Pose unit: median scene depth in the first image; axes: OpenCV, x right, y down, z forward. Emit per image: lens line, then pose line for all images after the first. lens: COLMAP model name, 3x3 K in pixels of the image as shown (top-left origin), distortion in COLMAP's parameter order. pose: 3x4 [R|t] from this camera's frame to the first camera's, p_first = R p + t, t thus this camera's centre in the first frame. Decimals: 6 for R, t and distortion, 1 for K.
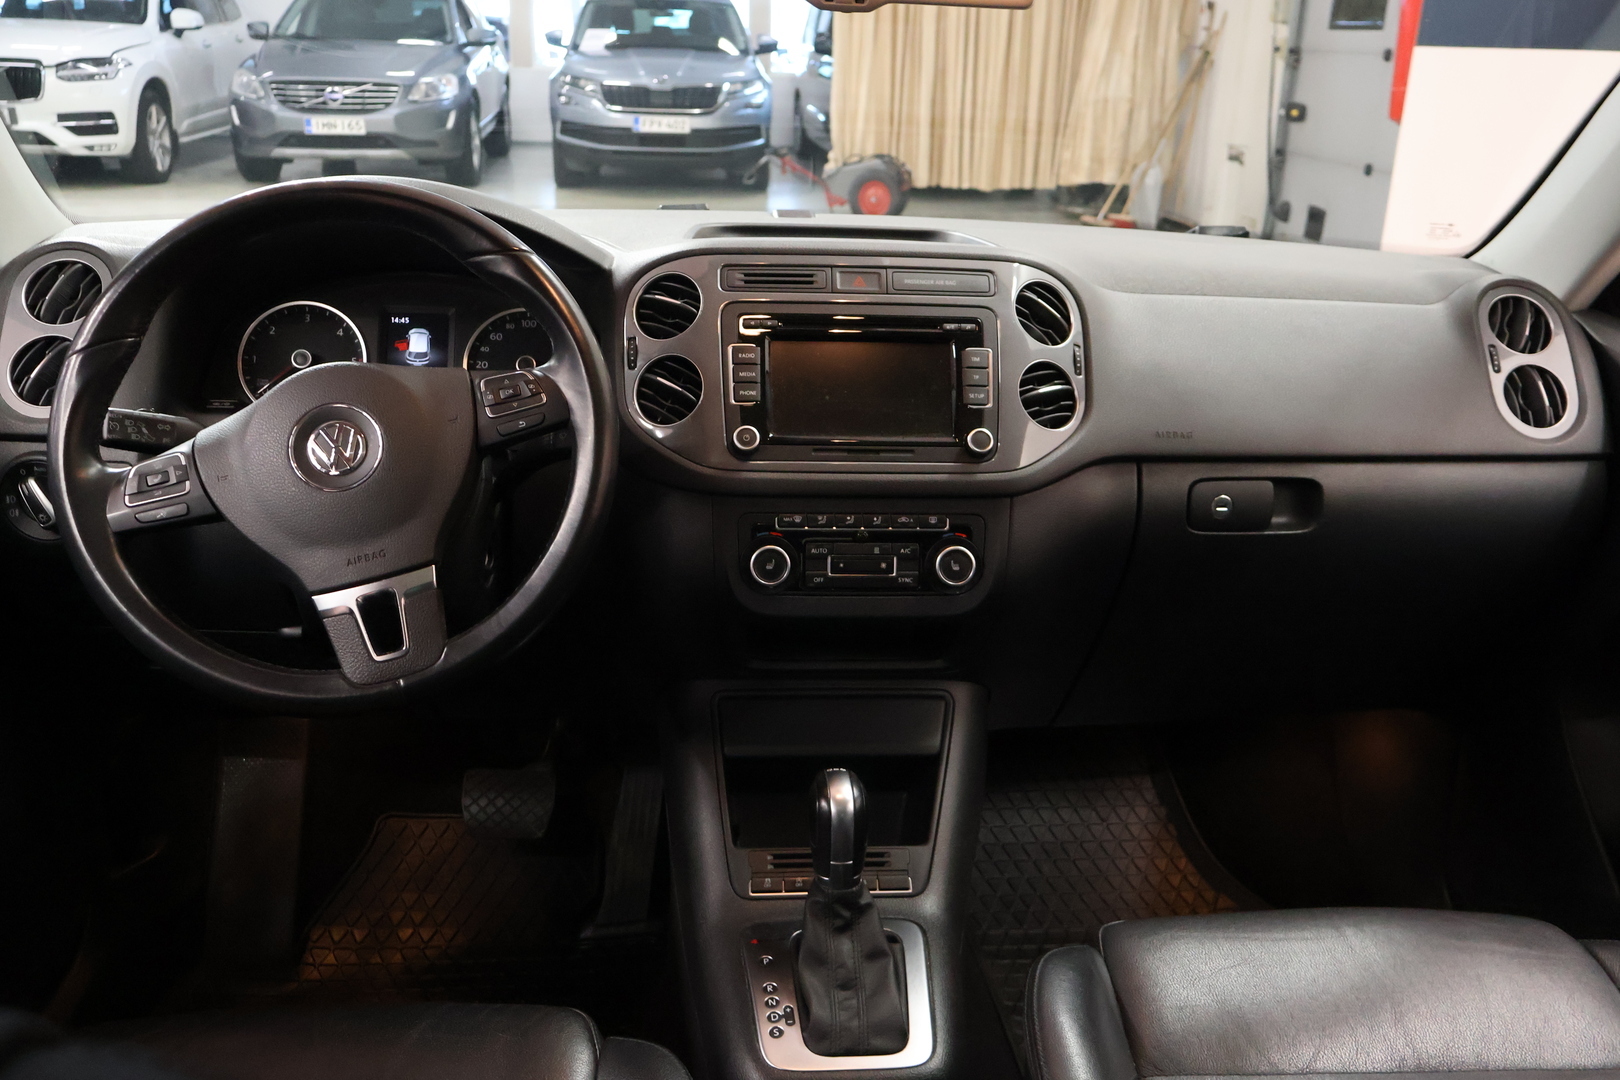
lens RADIAL K [[1497.1, 0, 810.0], [0, 1497.1, 540.0], [0, 0, 1]] dist [-0.003196, -0.003366]
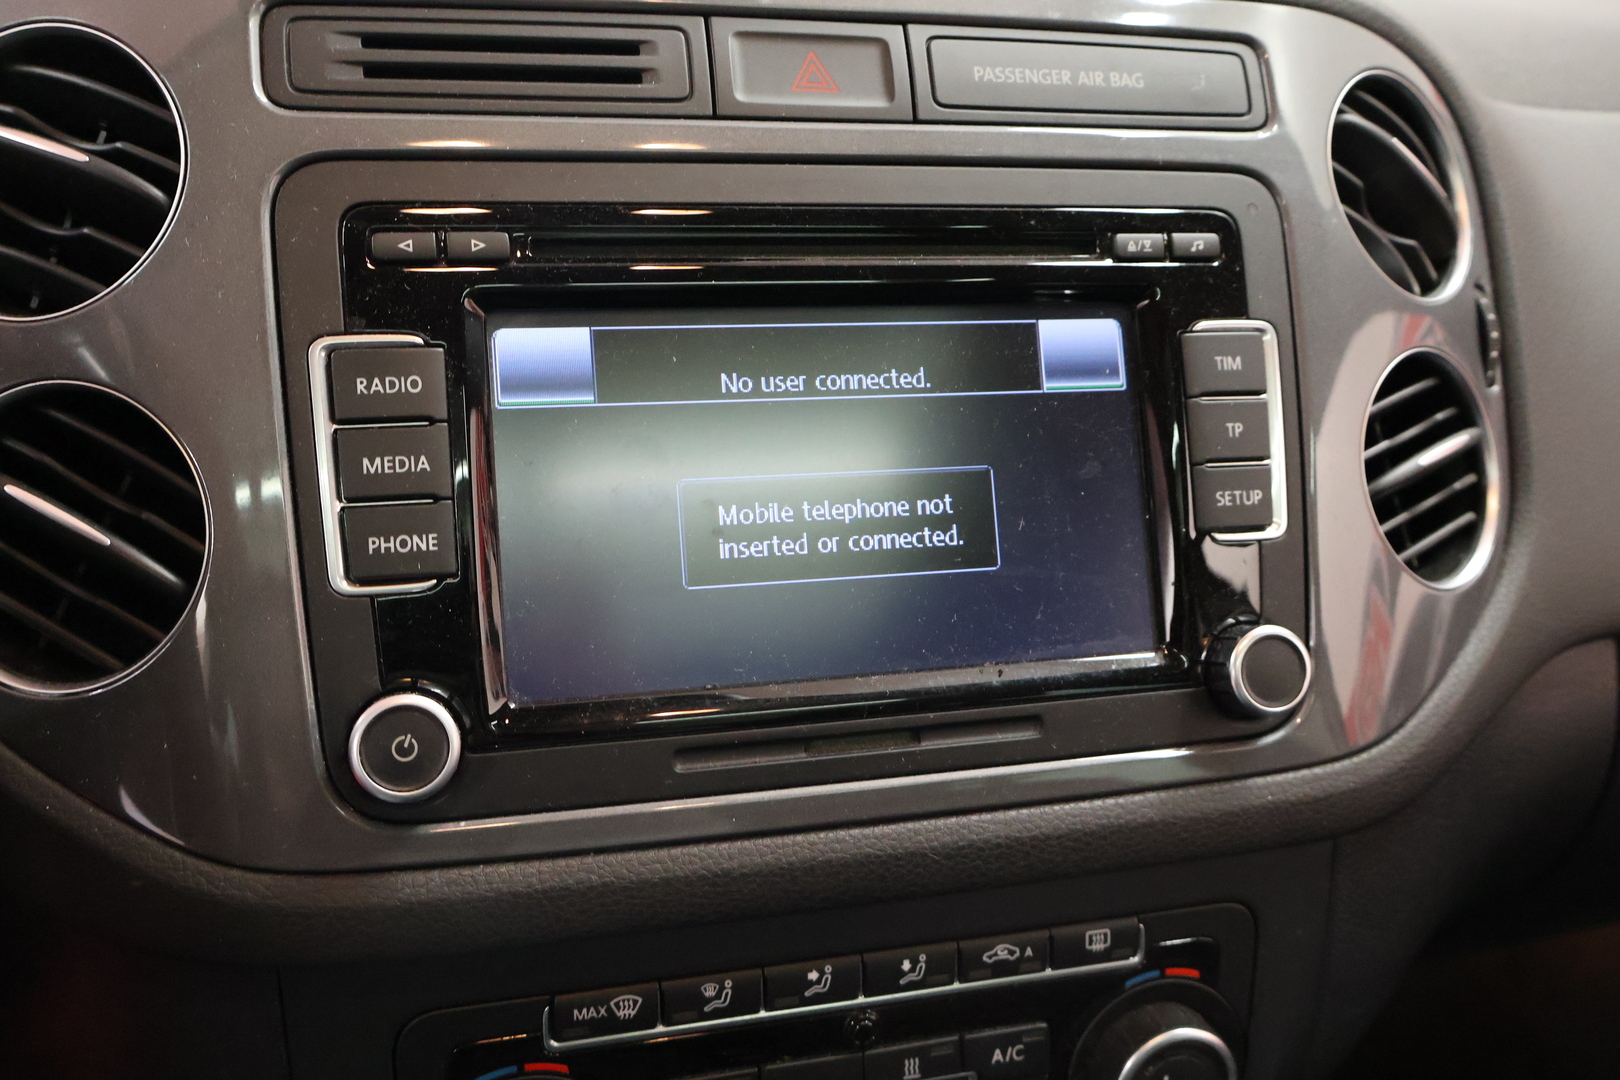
lens RADIAL K [[1497.1, 0, 810.0], [0, 1497.1, 540.0], [0, 0, 1]] dist [-0.003196, -0.003366]
pose [[0.981188, -0.048012, 0.186990, -0.021388], [0.020319, 0.988884, 0.147292, -0.130292], [-0.191983, -0.140722, 0.971257, 0.733068]]
